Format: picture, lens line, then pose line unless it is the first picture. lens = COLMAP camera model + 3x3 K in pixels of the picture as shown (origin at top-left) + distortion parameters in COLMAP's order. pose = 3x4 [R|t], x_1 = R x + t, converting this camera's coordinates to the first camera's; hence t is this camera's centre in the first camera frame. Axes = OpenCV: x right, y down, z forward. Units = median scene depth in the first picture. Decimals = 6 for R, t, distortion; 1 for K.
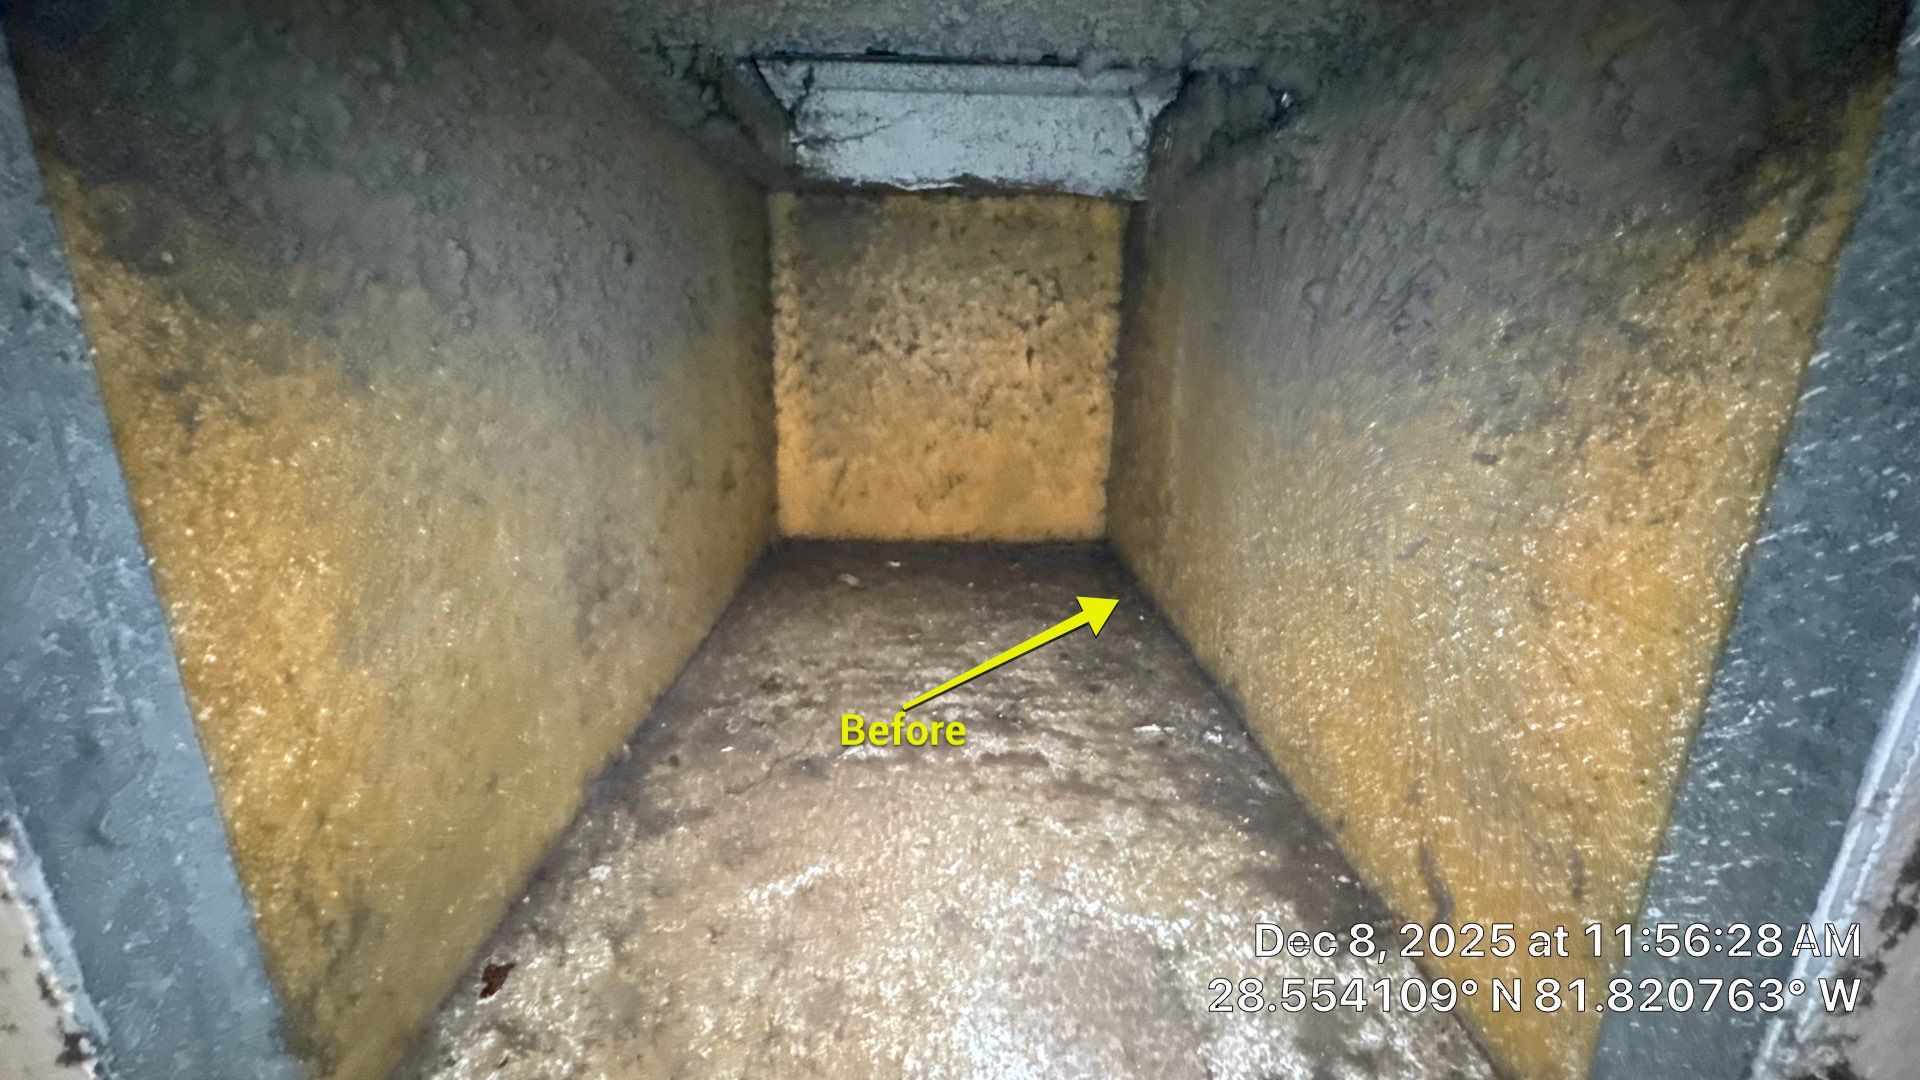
lens RADIAL K [[773.4, 0, 958.7], [0, 773.4, 543.4], [0, 0, 1]] dist [-0.006244, 0.000604]
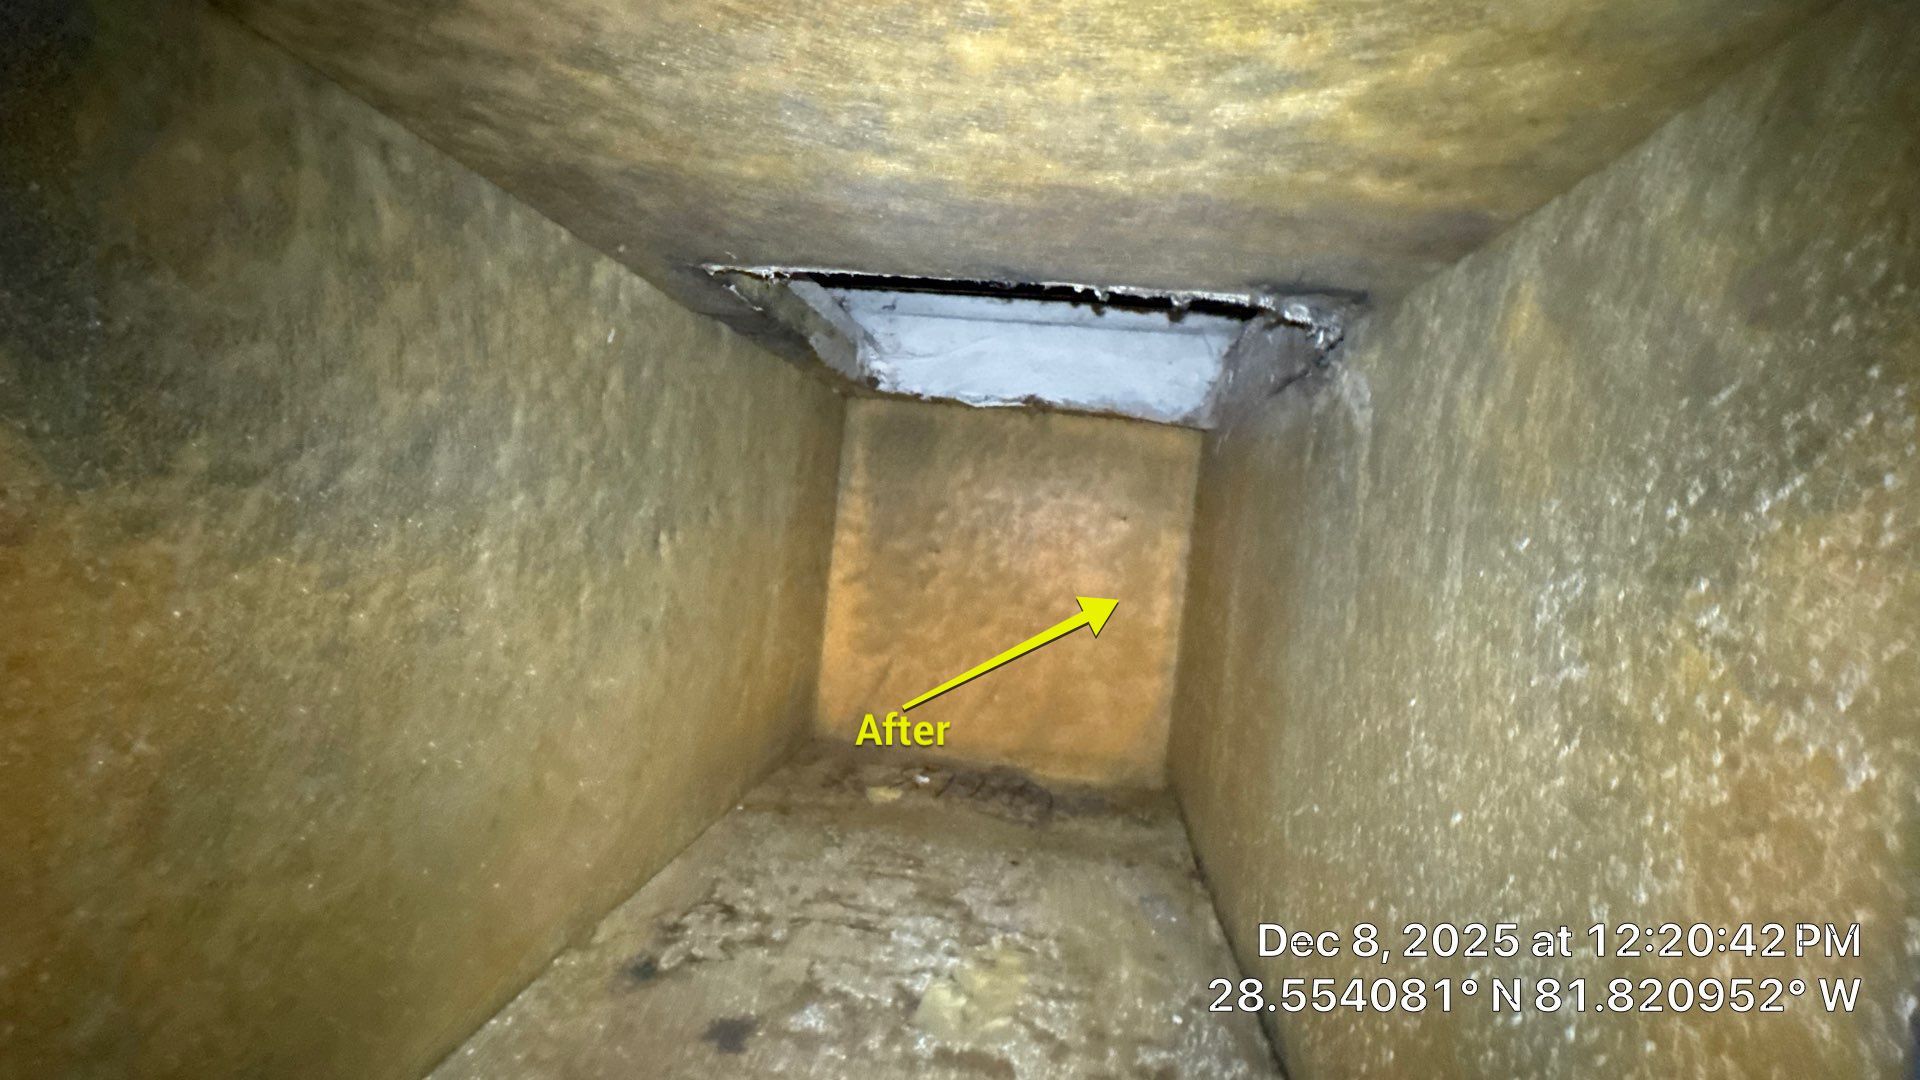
lens RADIAL K [[773.4, 0, 961.0], [0, 773.4, 538.8], [0, 0, 1]] dist [-0.006244, 0.000604]
pose [[0.985668, 0.083768, -0.146432, 0.141956], [-0.118155, 0.962344, -0.244814, -0.053690], [0.120410, 0.258607, 0.958449, 0.092106]]
